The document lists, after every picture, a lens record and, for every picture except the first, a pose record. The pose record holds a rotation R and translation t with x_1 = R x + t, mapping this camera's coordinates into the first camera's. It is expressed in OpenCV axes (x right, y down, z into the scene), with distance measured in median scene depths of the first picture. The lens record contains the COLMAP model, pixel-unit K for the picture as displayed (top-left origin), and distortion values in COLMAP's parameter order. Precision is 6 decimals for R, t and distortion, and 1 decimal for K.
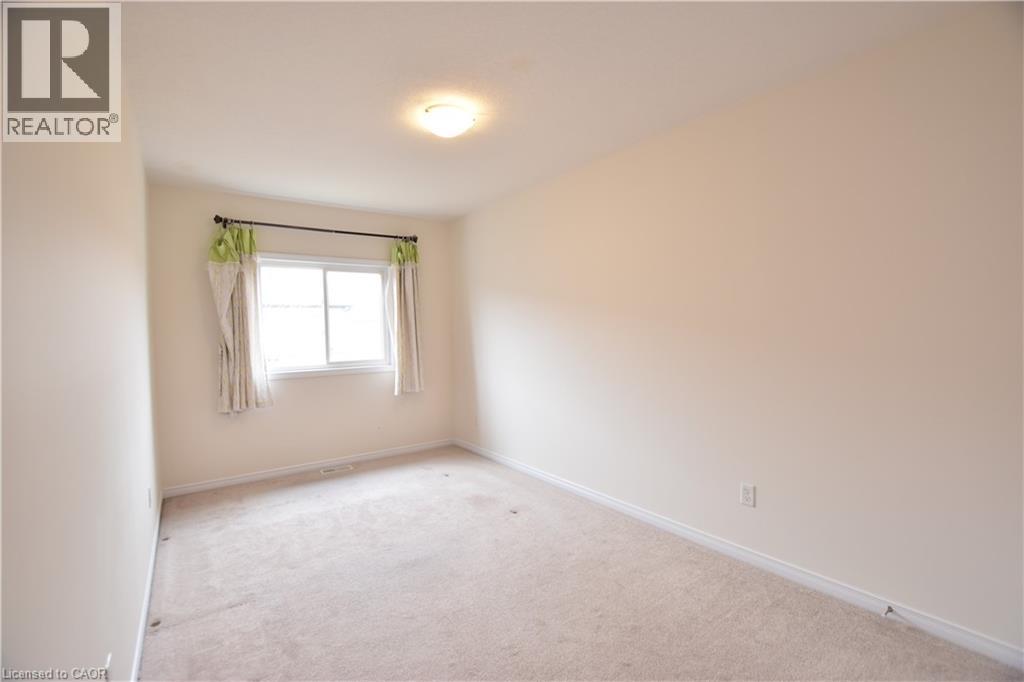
lens RADIAL K [[452.9, 0, 513.9], [0, 452.9, 344.0], [0, 0, 1]] dist [-0.030138, 0.003135]
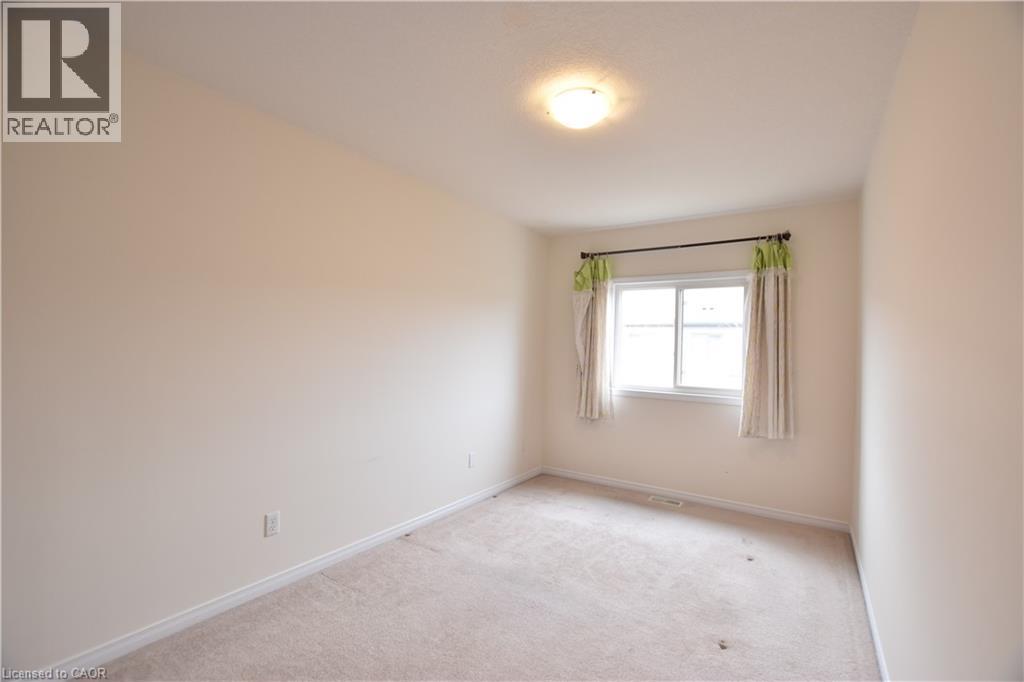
lens RADIAL K [[452.9, 0, 513.9], [0, 452.9, 344.0], [0, 0, 1]] dist [-0.030138, 0.003135]
pose [[0.342037, 0.023401, -0.939395, 0.411567], [-0.064811, 0.997897, 0.001260, -0.029890], [0.937449, 0.060452, 0.342834, 0.412034]]
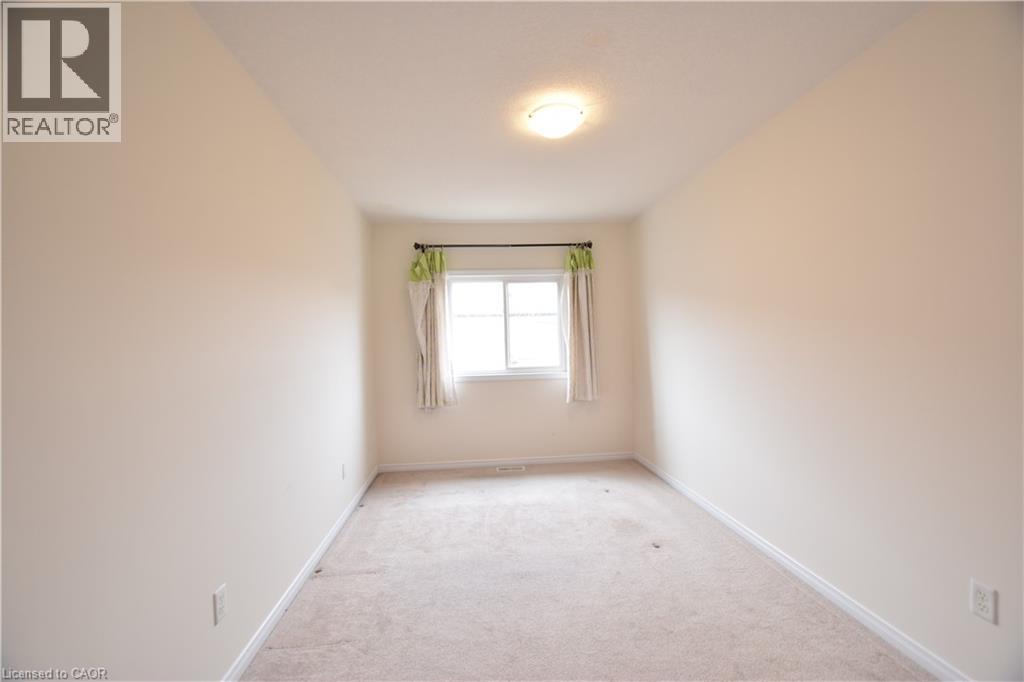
lens RADIAL K [[452.9, 0, 513.9], [0, 452.9, 344.0], [0, 0, 1]] dist [-0.030138, 0.003135]
pose [[0.860546, 0.003441, -0.509360, 0.175681], [-0.008844, 0.999927, -0.008186, -0.008269], [0.509295, 0.011550, 0.860514, 0.089799]]
